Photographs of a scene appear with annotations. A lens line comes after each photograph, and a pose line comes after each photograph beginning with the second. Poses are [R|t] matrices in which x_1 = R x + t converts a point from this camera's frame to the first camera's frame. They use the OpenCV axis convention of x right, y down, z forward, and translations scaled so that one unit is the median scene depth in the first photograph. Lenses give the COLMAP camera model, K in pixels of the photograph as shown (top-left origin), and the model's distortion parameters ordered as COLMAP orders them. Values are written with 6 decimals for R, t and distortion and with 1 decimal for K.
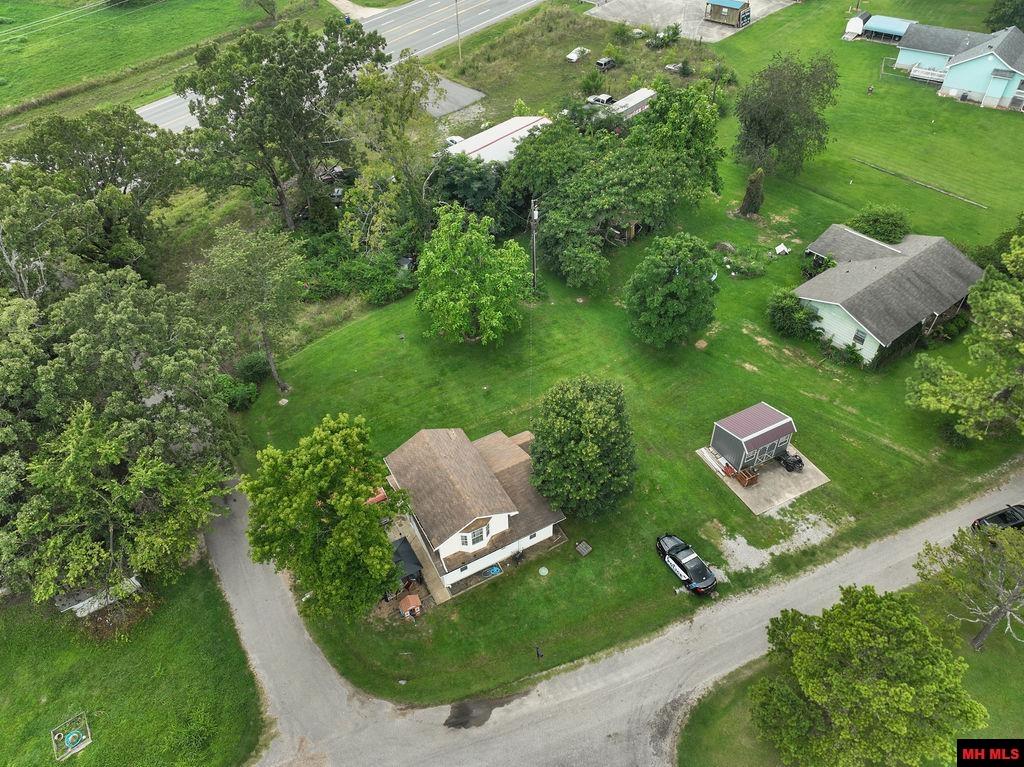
lens RADIAL K [[722.2, 0, 515.0], [0, 722.2, 382.5], [0, 0, 1]] dist [0.002425, 0.014295]
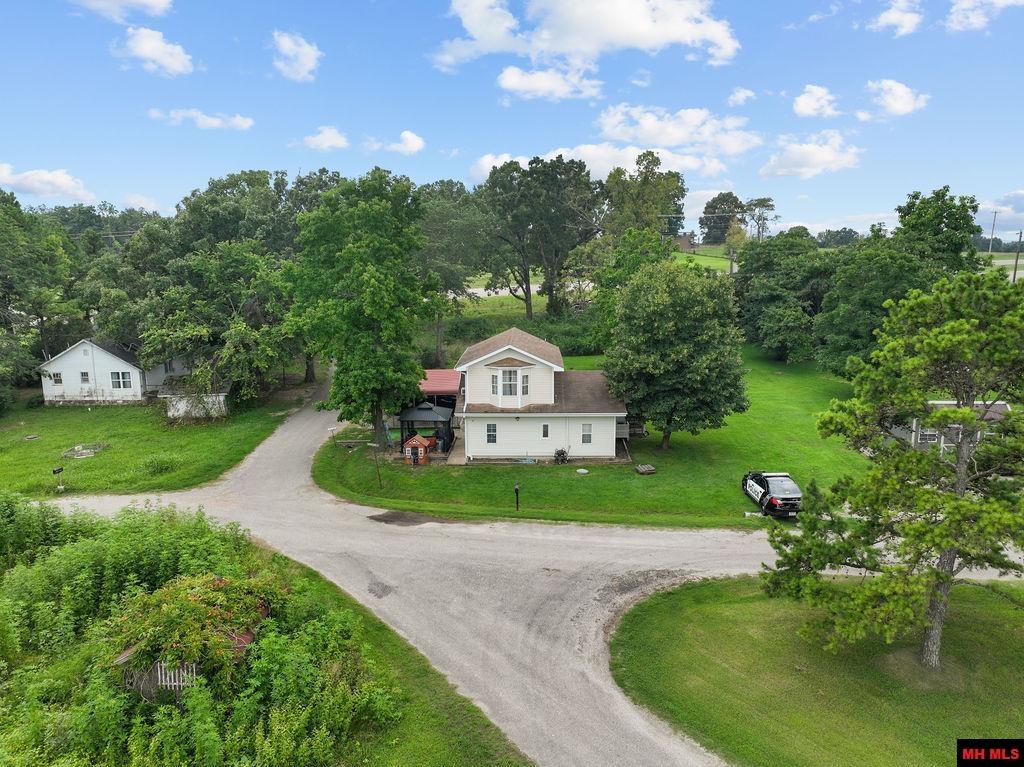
lens RADIAL K [[722.2, 0, 515.0], [0, 722.2, 382.5], [0, 0, 1]] dist [0.002425, 0.014295]
pose [[0.865360, 0.103851, -0.490272, 0.330291], [-0.342608, 0.836570, -0.427518, 0.511000], [0.365749, 0.537928, 0.759514, 0.313530]]
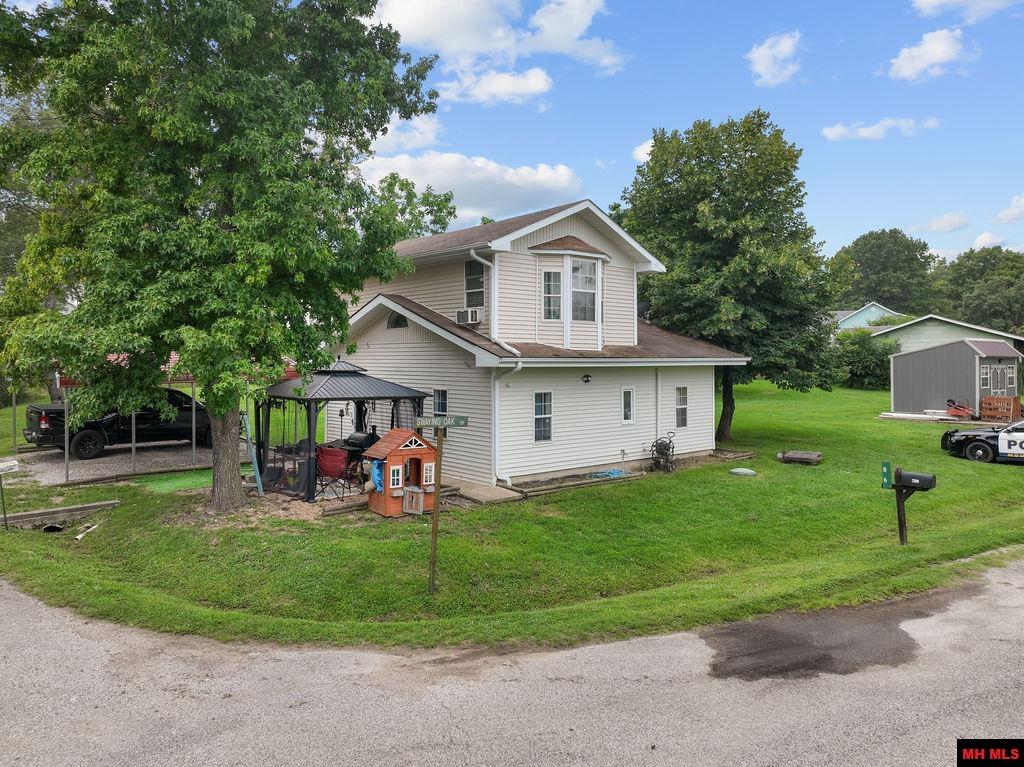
lens RADIAL K [[734.9, 0, 515.4], [0, 734.9, 350.0], [0, 0, 1]] dist [0.005086, 0.006070]
pose [[0.976085, 0.019301, 0.216530, -0.147961], [0.133263, 0.733825, -0.666139, 0.426197], [-0.171752, 0.679064, 0.713704, 0.673370]]
